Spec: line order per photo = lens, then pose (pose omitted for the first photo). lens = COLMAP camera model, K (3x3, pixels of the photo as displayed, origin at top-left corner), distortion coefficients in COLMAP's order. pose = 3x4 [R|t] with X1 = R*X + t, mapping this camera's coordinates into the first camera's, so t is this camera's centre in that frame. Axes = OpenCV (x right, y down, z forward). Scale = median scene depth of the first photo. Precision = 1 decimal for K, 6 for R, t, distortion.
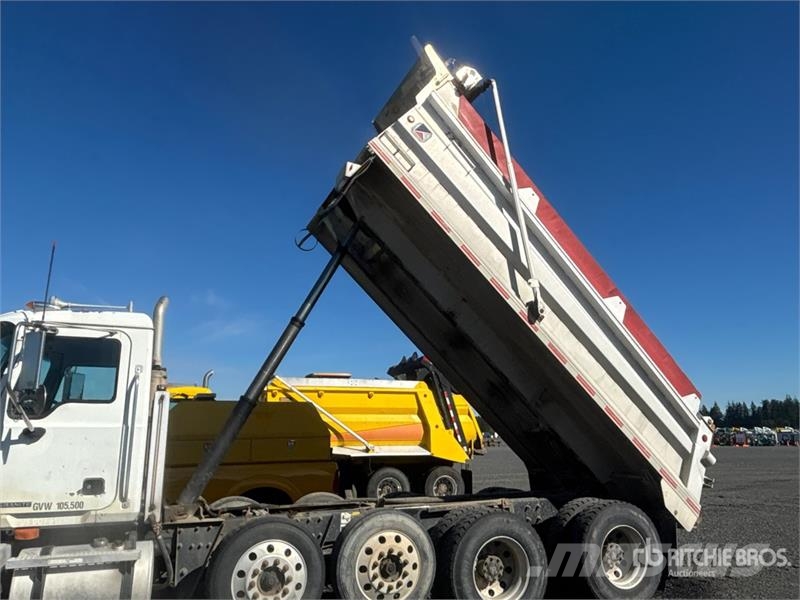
lens RADIAL K [[587.1, 0, 400.0], [0, 587.1, 300.0], [0, 0, 1]] dist [0.070595, -0.080818]
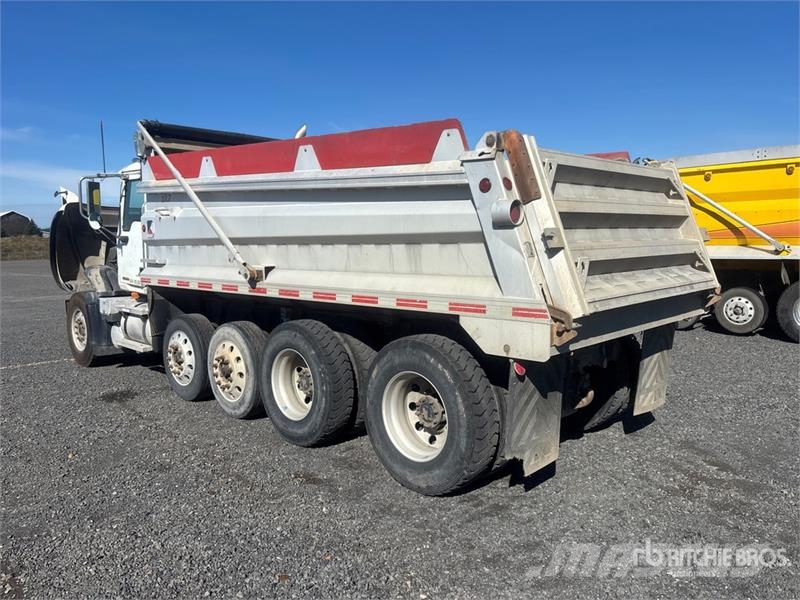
lens RADIAL K [[587.1, 0, 400.0], [0, 587.1, 300.0], [0, 0, 1]] dist [0.070595, -0.080818]
pose [[0.384596, 0.096796, -0.917996, 1.166352], [0.221334, 0.955806, 0.193511, 0.215862], [0.896157, -0.277607, 0.346175, 0.971587]]
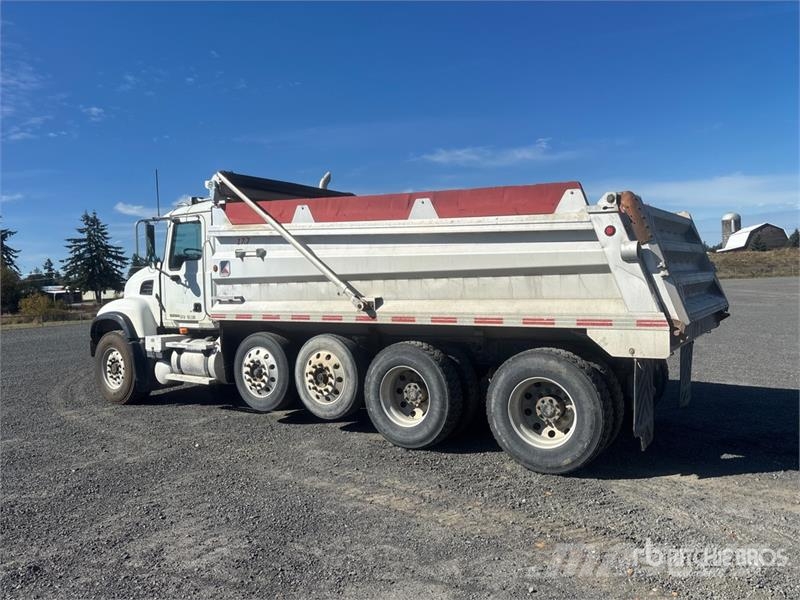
lens RADIAL K [[587.1, 0, 400.0], [0, 587.1, 300.0], [0, 0, 1]] dist [0.070595, -0.080818]
pose [[0.538636, 0.023018, -0.842224, 1.171753], [0.213233, 0.963359, 0.162699, 0.125124], [0.815109, -0.267226, 0.513991, 0.552732]]
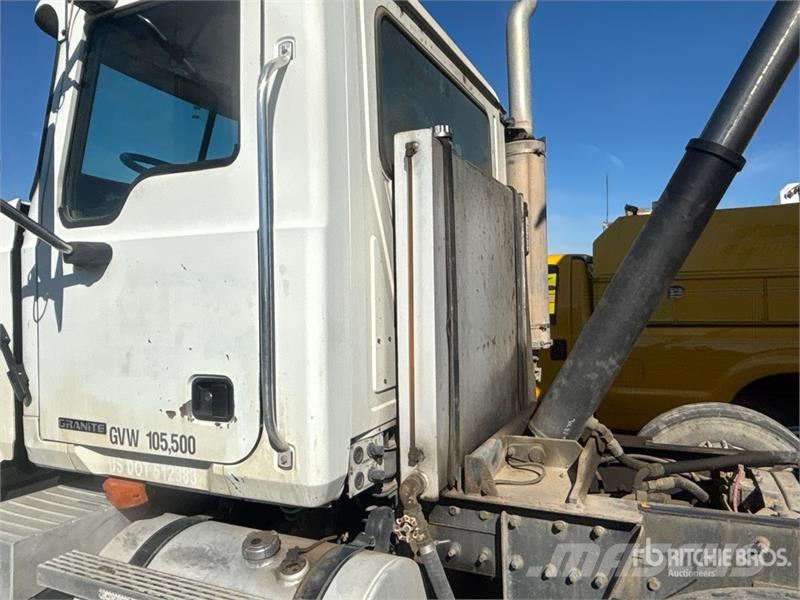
lens RADIAL K [[587.1, 0, 400.0], [0, 587.1, 300.0], [0, 0, 1]] dist [0.070595, -0.080818]
pose [[0.679701, 0.002069, -0.733486, -0.166220], [0.179887, 0.968986, 0.169429, 0.200165], [0.711088, -0.247106, 0.658249, 0.796190]]
